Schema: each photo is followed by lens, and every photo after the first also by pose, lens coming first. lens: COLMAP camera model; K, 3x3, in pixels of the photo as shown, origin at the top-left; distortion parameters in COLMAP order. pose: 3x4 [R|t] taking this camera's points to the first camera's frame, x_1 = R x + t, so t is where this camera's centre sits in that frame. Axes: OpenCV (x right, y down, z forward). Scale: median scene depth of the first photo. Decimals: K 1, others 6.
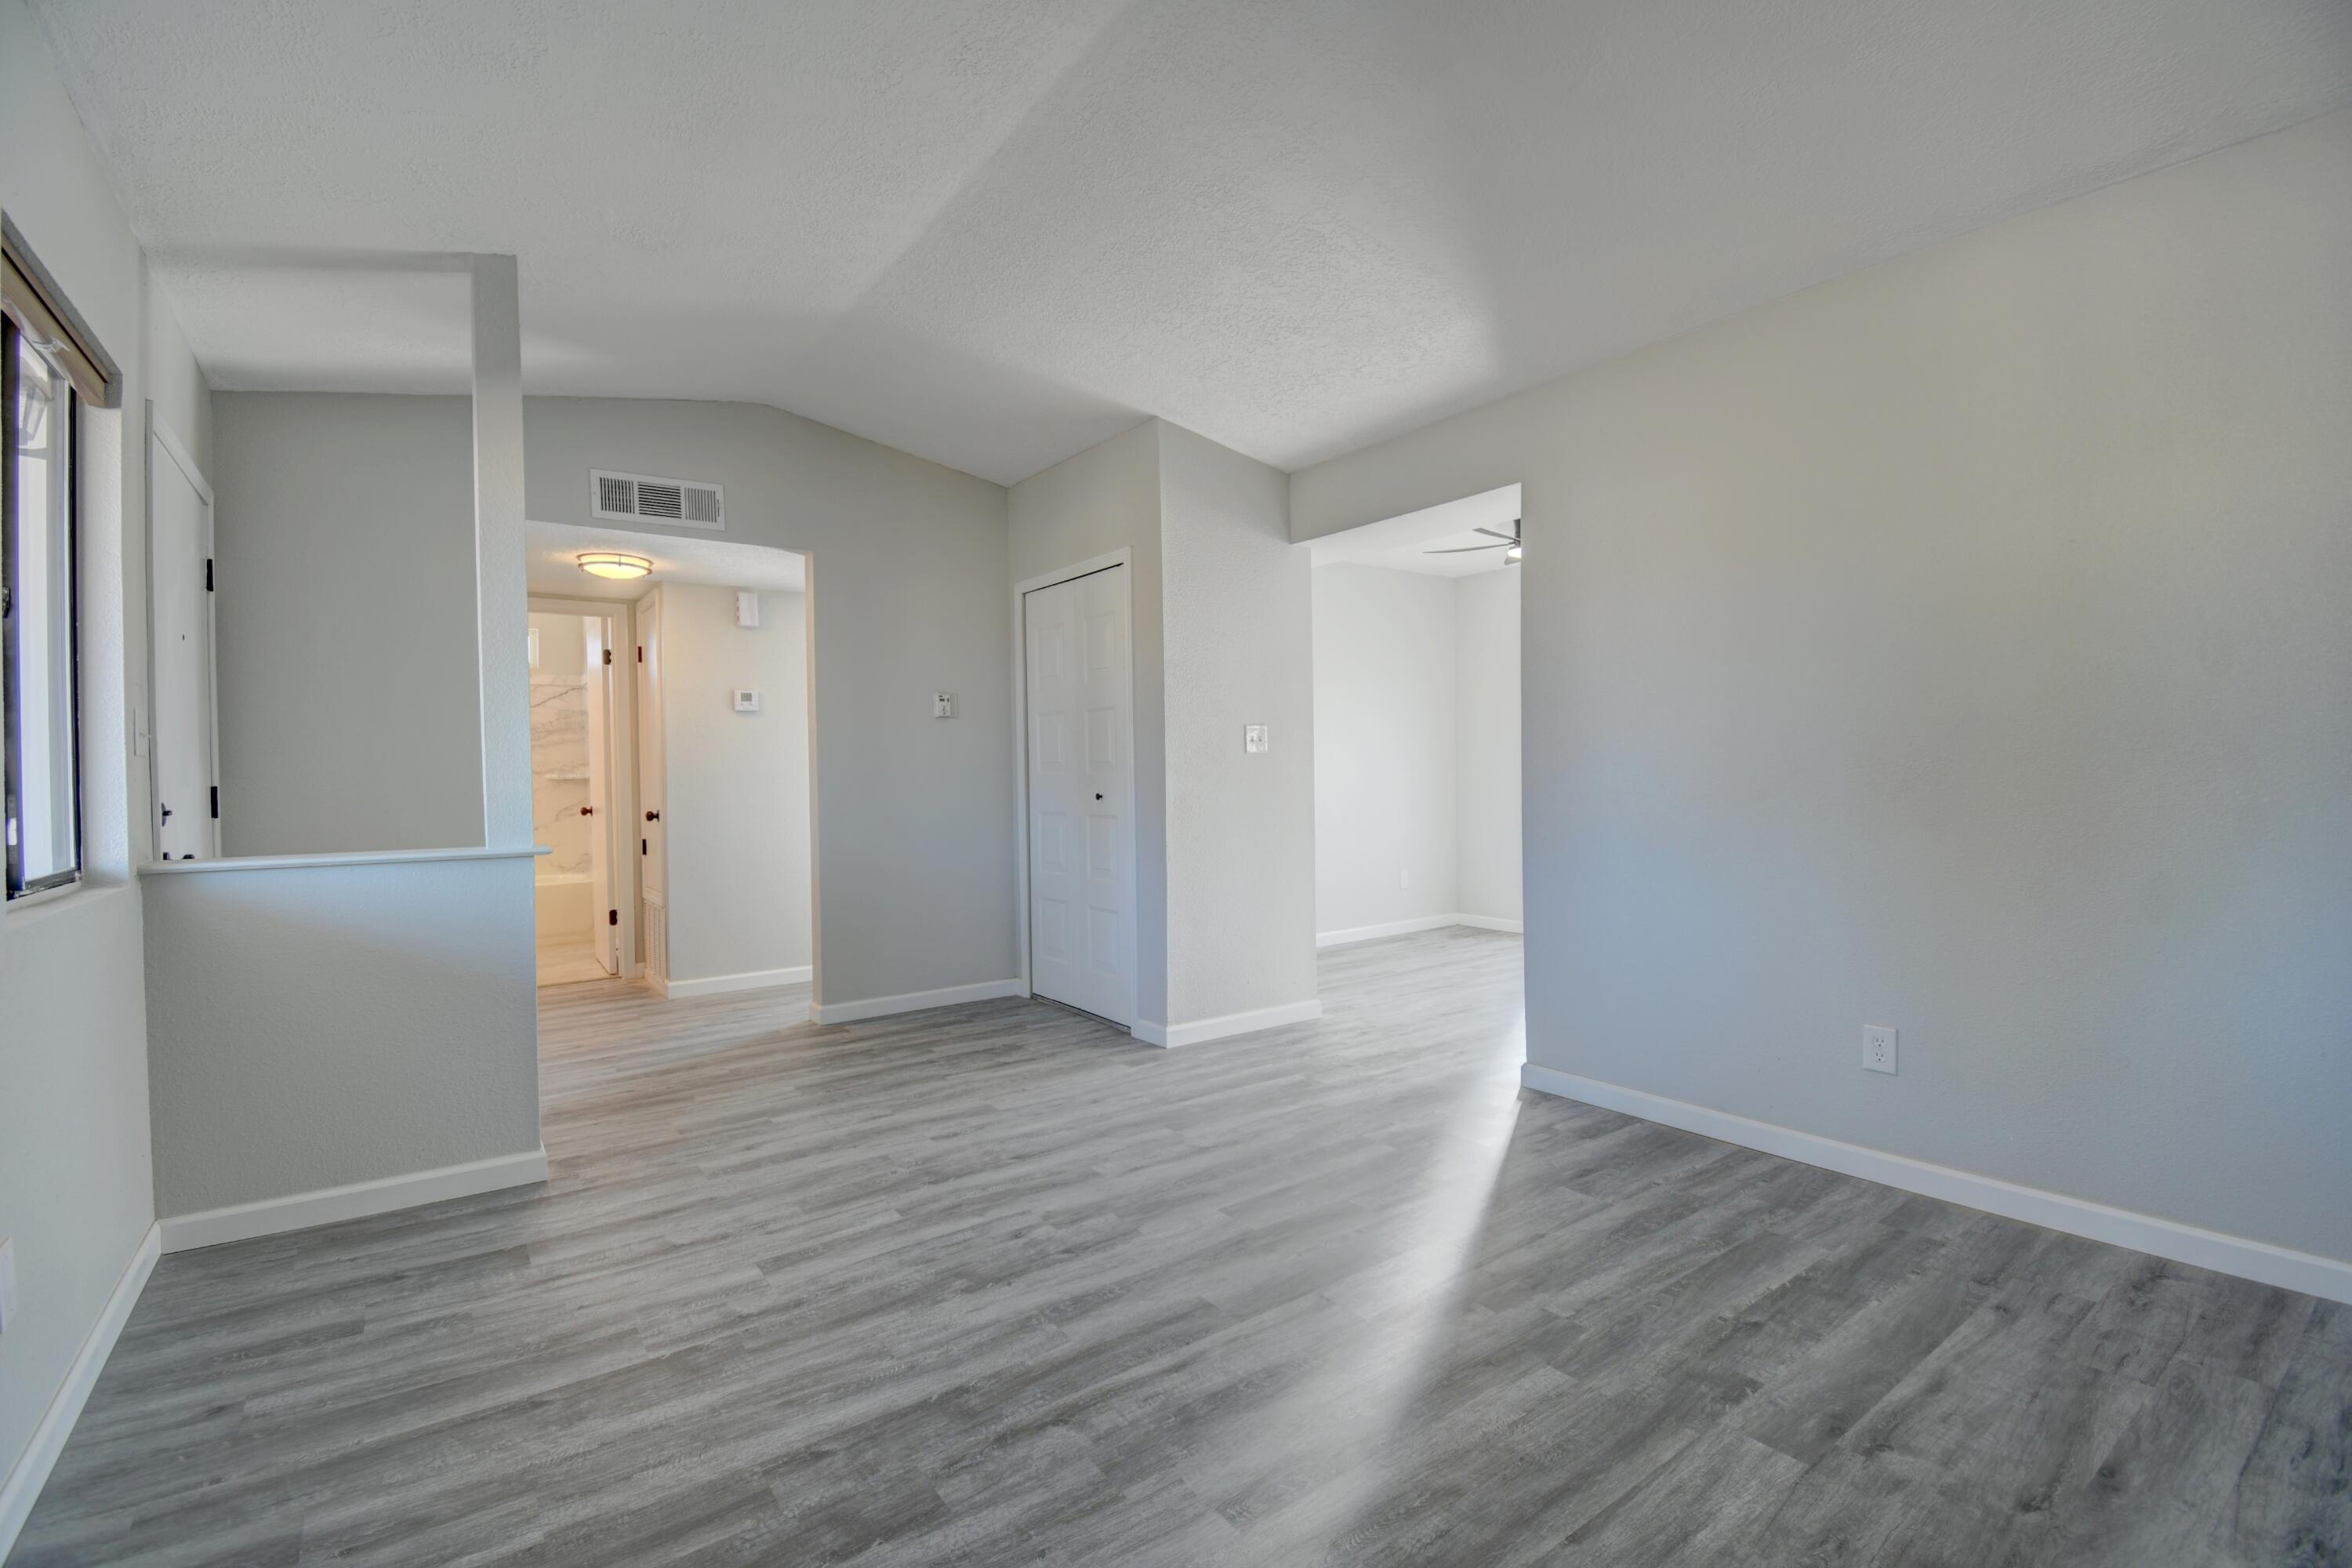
lens RADIAL K [[1043.2, 0, 1178.5], [0, 1043.2, 778.1], [0, 0, 1]] dist [-0.000923, -0.006964]
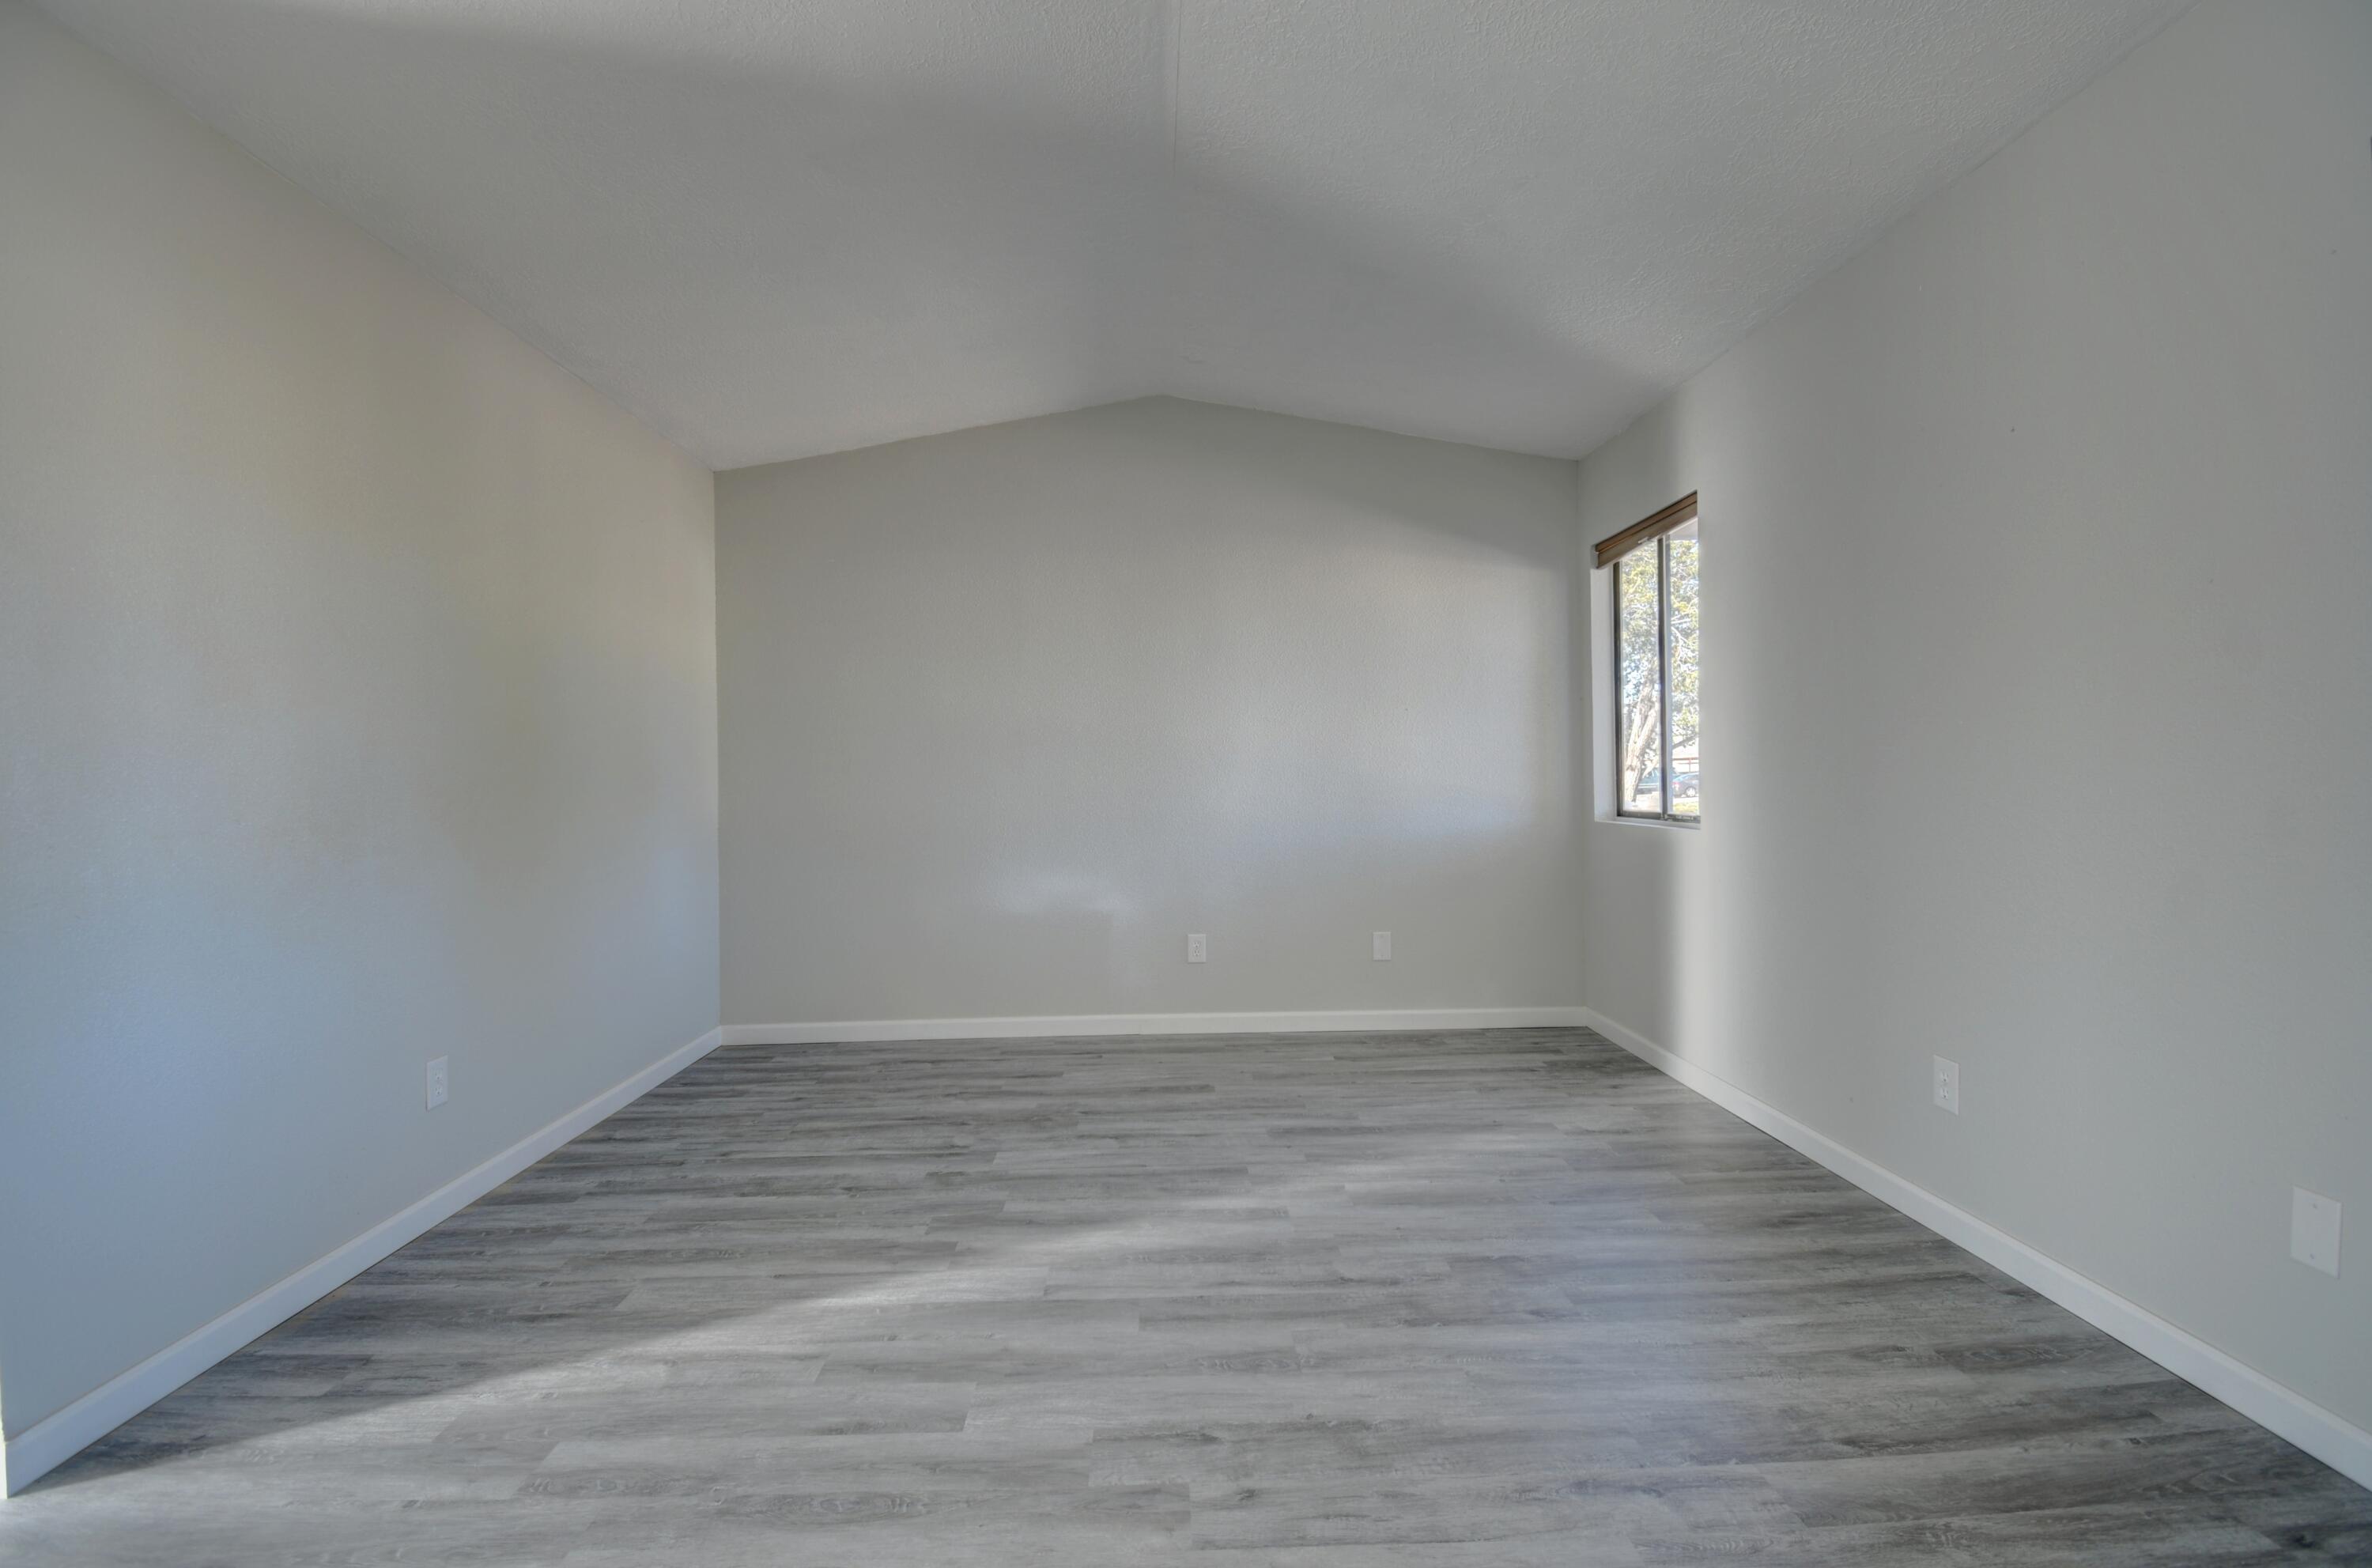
lens RADIAL K [[1052.1, 0, 1182.8], [0, 1052.1, 779.1], [0, 0, 1]] dist [-0.000923, -0.006964]
pose [[-0.821505, 0.022184, 0.569770, -0.616776], [0.029862, 0.999545, 0.004140, -0.003980], [-0.569419, 0.020415, -0.821794, 1.913309]]
